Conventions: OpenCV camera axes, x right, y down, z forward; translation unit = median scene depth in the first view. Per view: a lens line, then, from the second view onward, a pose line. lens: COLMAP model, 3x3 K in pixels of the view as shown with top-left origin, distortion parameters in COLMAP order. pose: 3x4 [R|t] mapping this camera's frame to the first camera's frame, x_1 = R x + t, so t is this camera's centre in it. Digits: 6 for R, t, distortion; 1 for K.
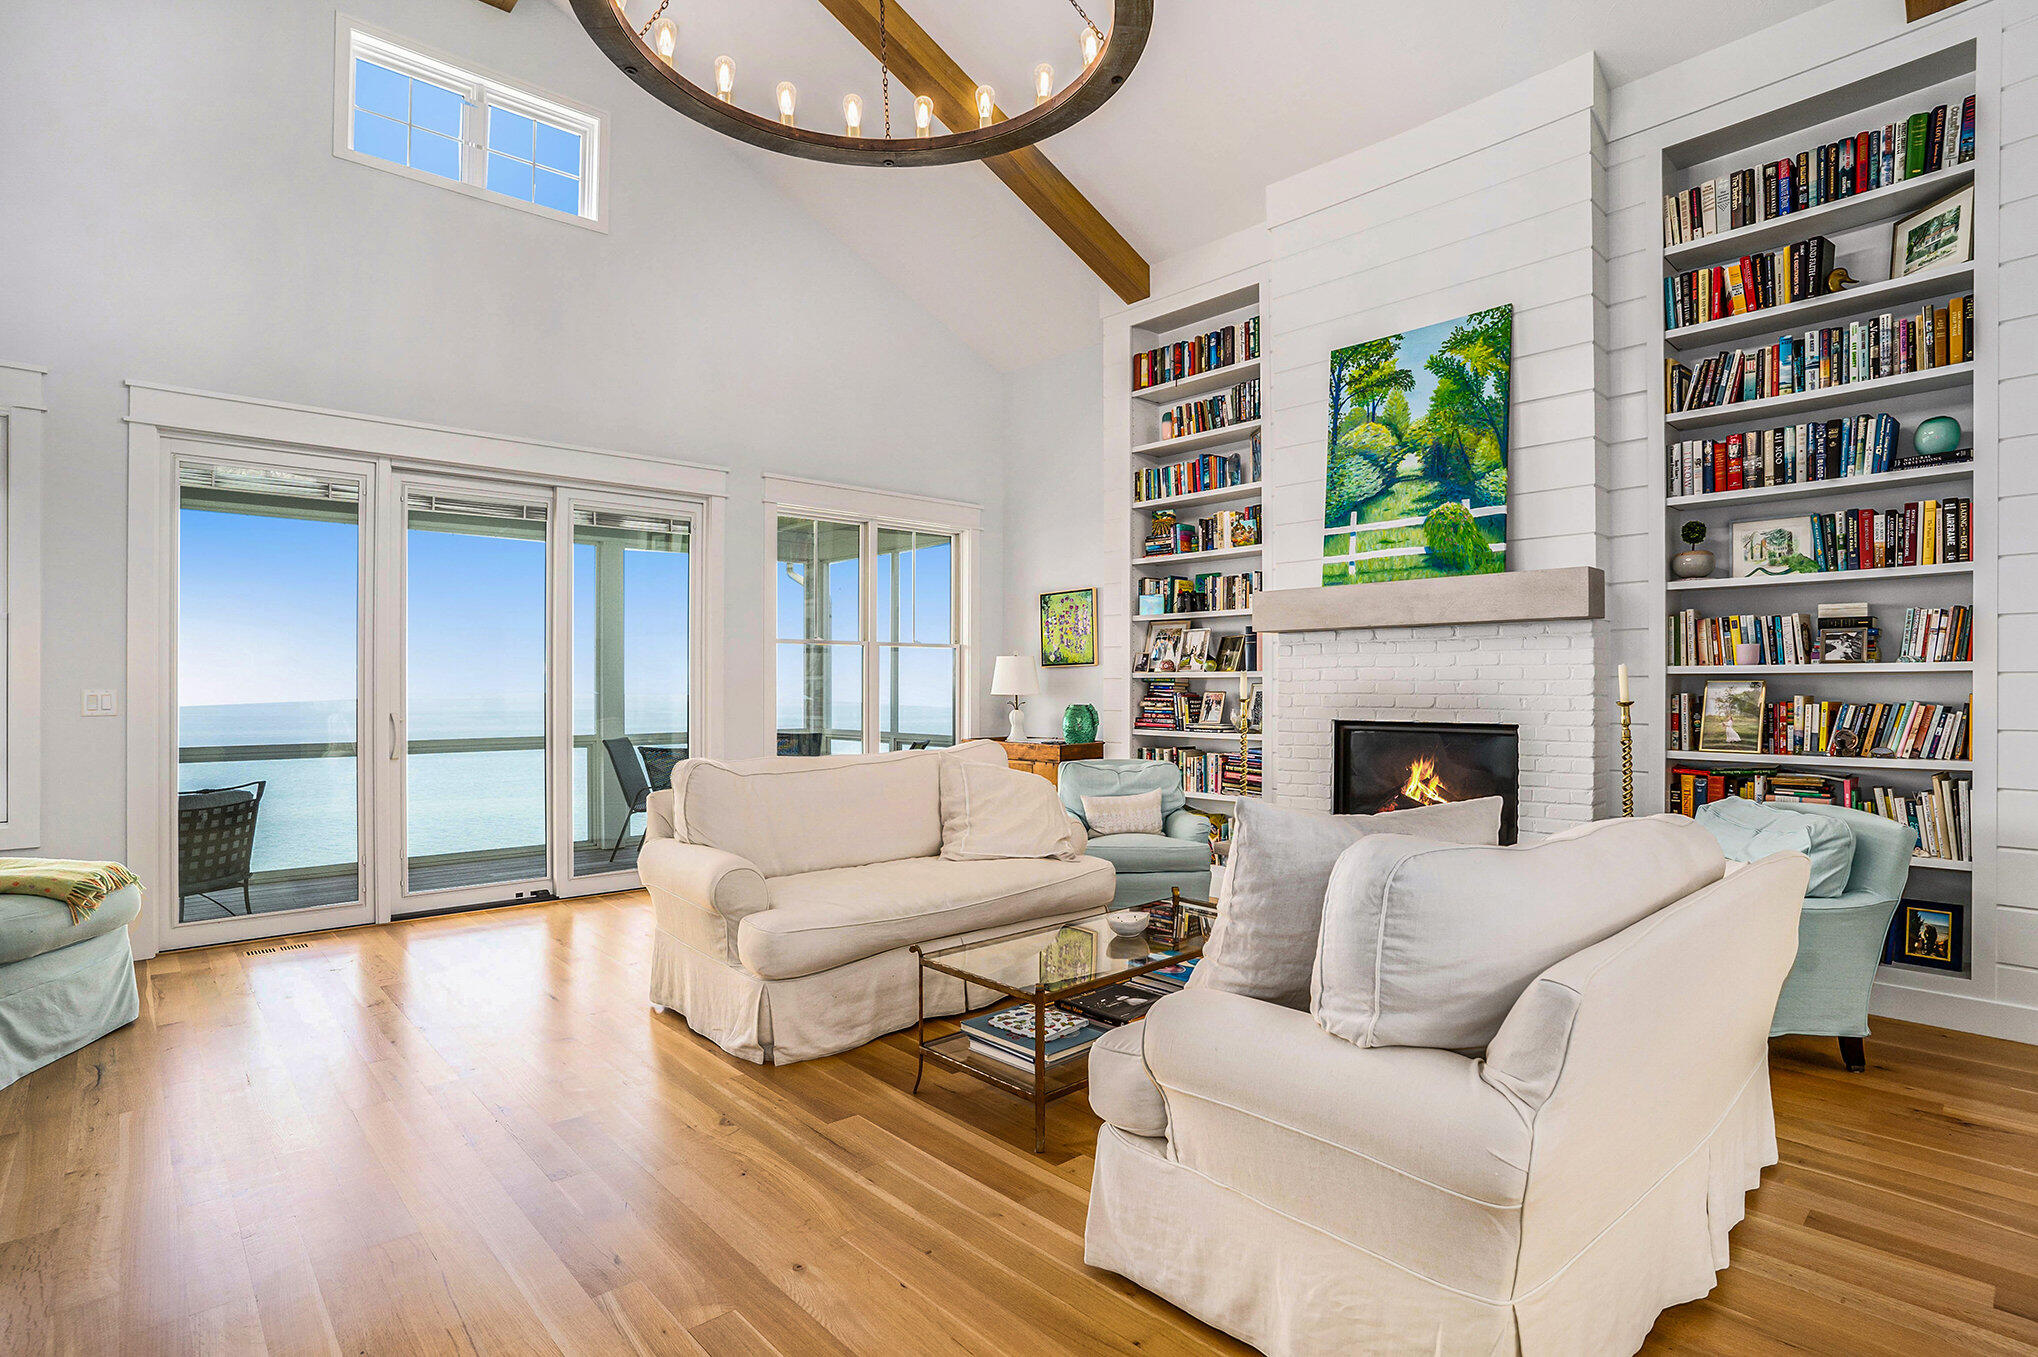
lens RADIAL K [[1027.7, 0, 1030.4], [0, 1027.7, 677.6], [0, 0, 1]] dist [-0.024265, 0.012362]
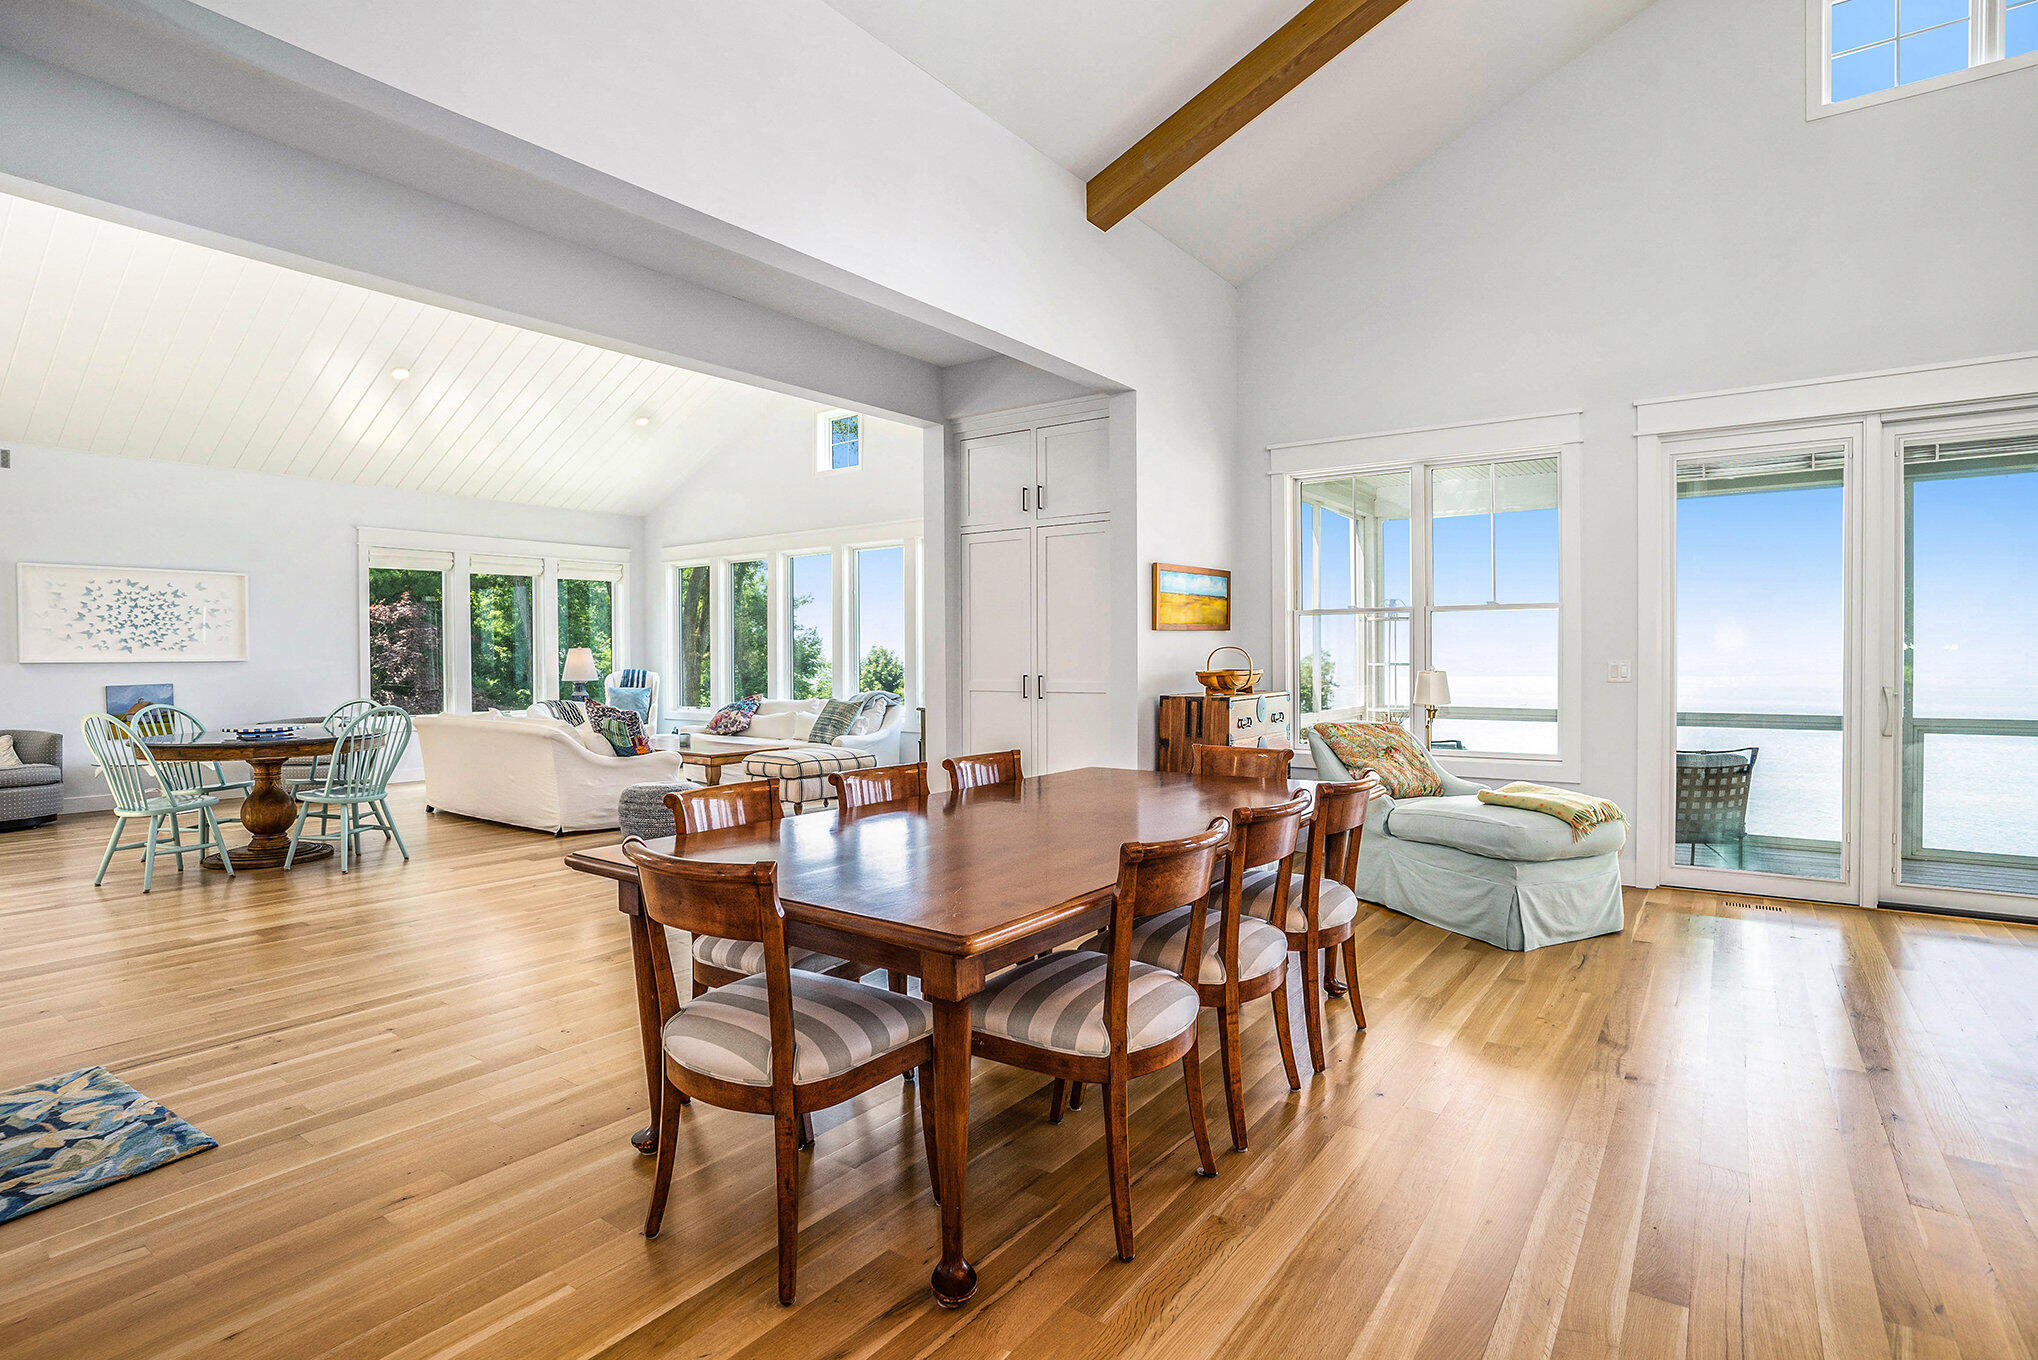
lens RADIAL K [[1027.7, 0, 996.4], [0, 1027.7, 688.4], [0, 0, 1]] dist [-0.024265, 0.012362]
pose [[0.202407, 0.026886, -0.978932, 0.116645], [0.008489, 0.999537, 0.029207, 0.002351], [0.979265, -0.014222, 0.202085, 0.015257]]
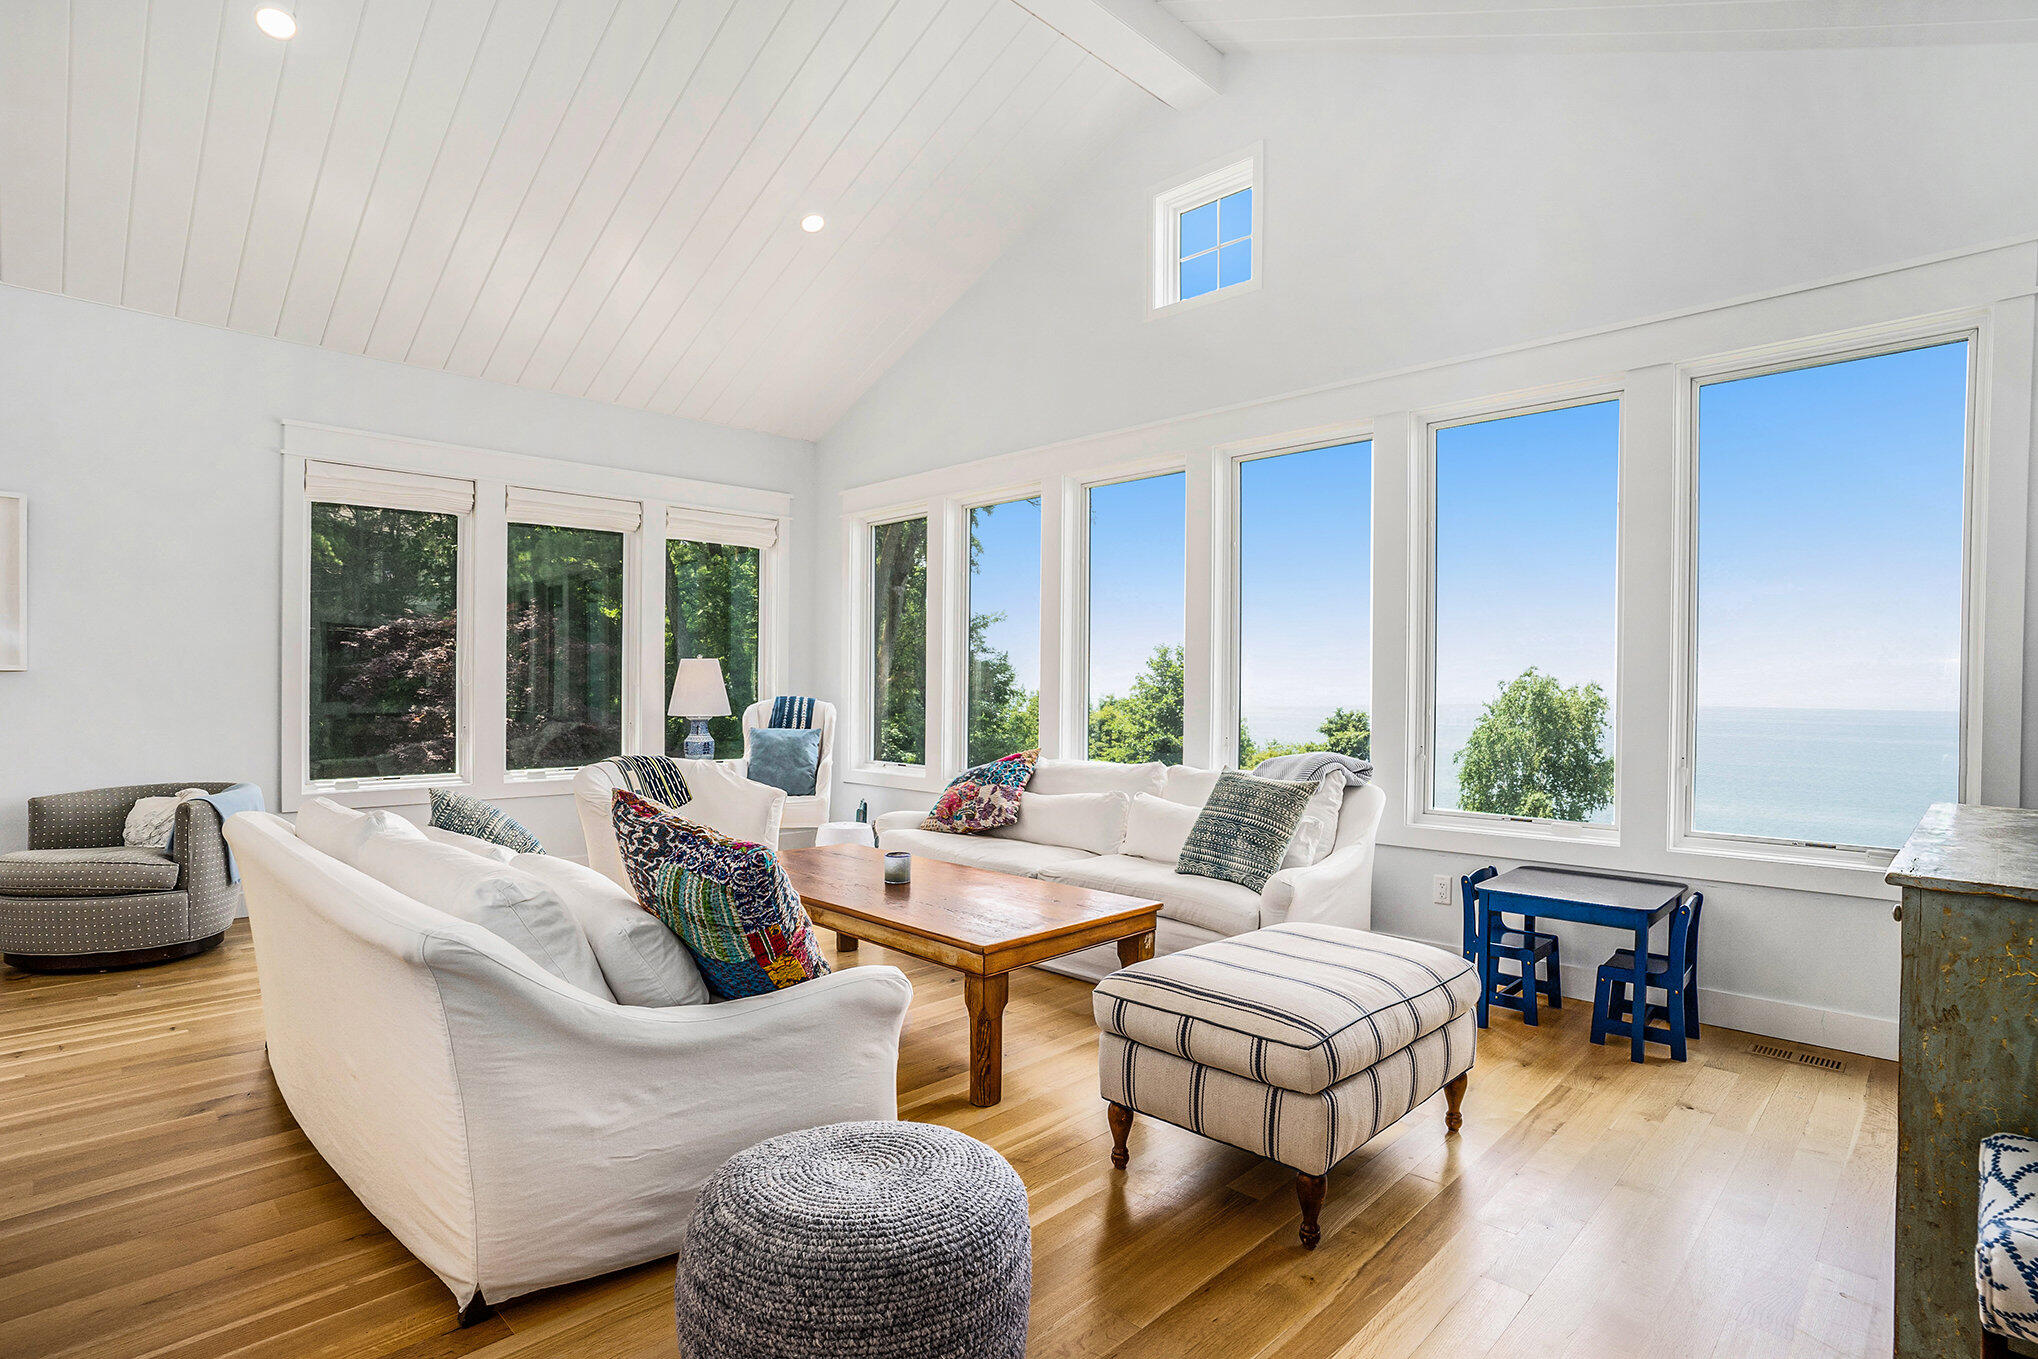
lens RADIAL K [[1027.7, 0, 987.8], [0, 1027.7, 683.1], [0, 0, 1]] dist [-0.024265, 0.012362]
pose [[0.036517, -0.005923, -0.999315, -1.107160], [0.001026, 0.999982, -0.005890, 0.011278], [0.999332, -0.000810, 0.036523, -0.131195]]
